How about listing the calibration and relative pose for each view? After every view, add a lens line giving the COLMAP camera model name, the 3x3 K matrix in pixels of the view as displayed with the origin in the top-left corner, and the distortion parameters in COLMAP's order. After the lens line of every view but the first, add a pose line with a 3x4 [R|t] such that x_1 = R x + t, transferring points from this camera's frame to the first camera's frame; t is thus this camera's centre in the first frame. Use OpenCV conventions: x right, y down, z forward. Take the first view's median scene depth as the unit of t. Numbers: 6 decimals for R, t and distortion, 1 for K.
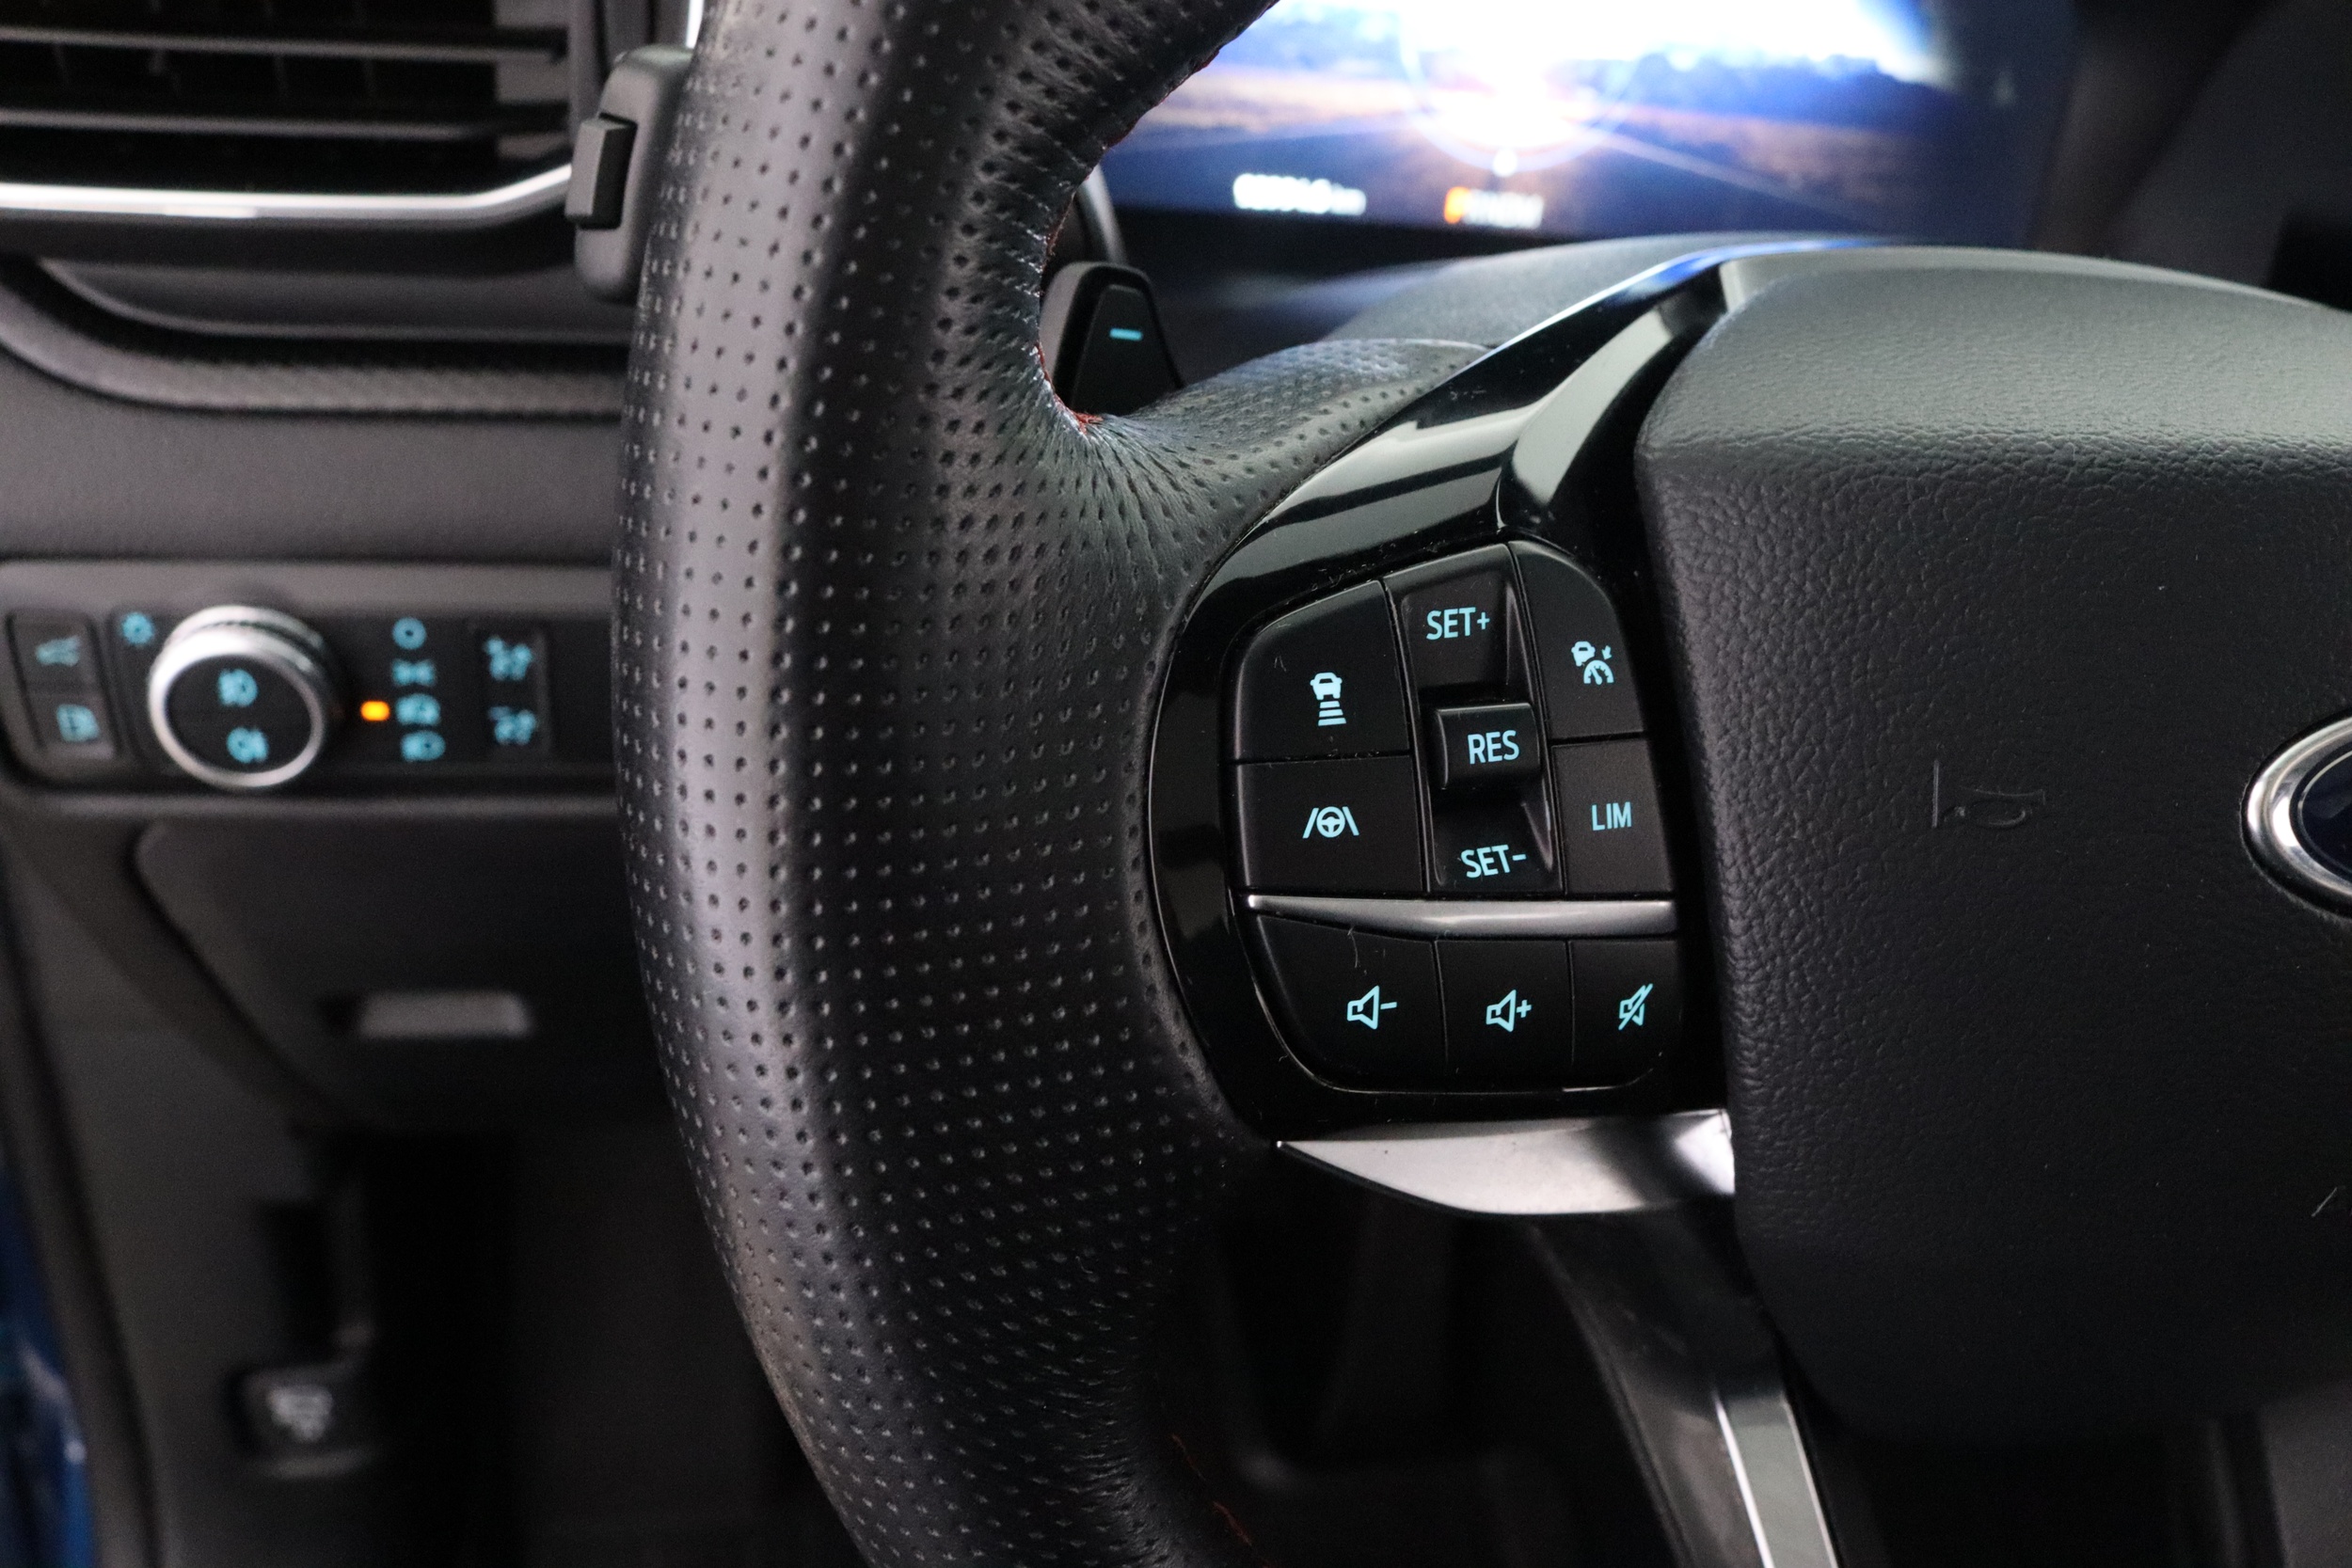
lens RADIAL K [[1974.0, 0, 1165.7], [0, 1974.0, 819.4], [0, 0, 1]] dist [-0.165849, 0.005597]
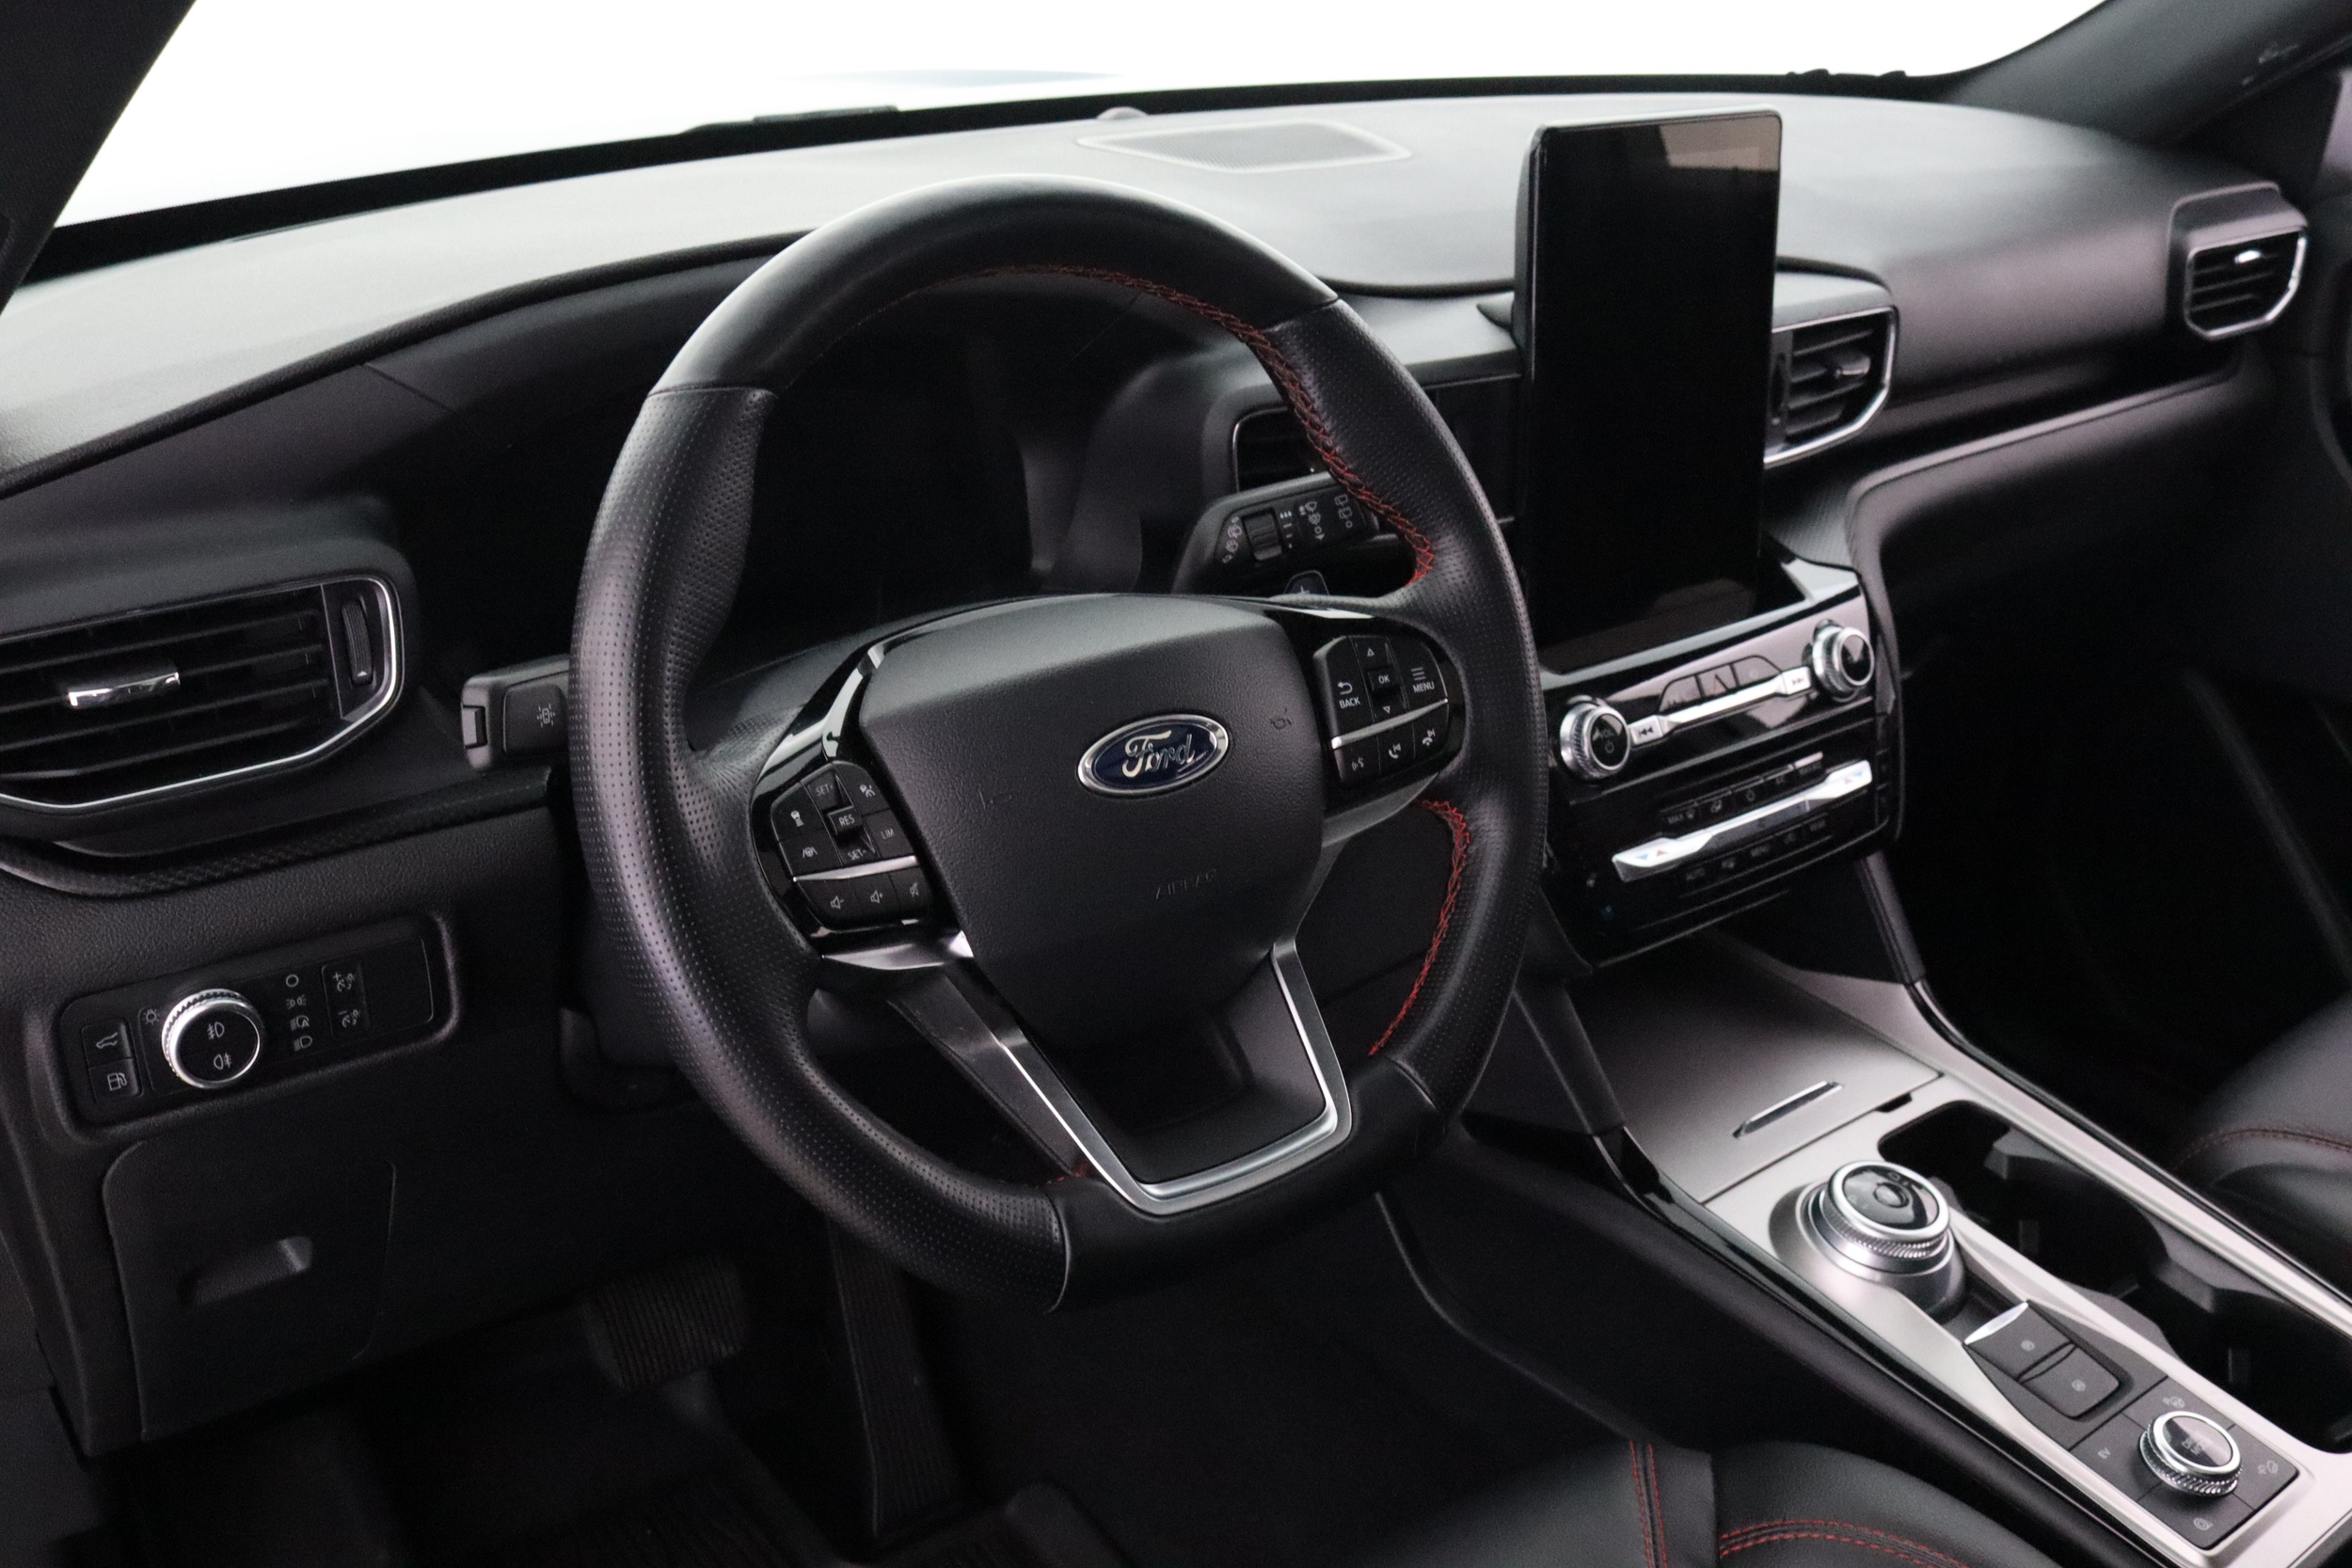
lens RADIAL K [[2115.8, 0, 1176.0], [0, 2115.8, 784.0], [0, 0, 1]] dist [-0.100702, 0.009667]
pose [[0.889129, -0.274496, 0.366199, -0.600793], [0.333430, 0.936628, -0.107486, 0.453542], [-0.313488, 0.217671, 0.924308, -2.379413]]
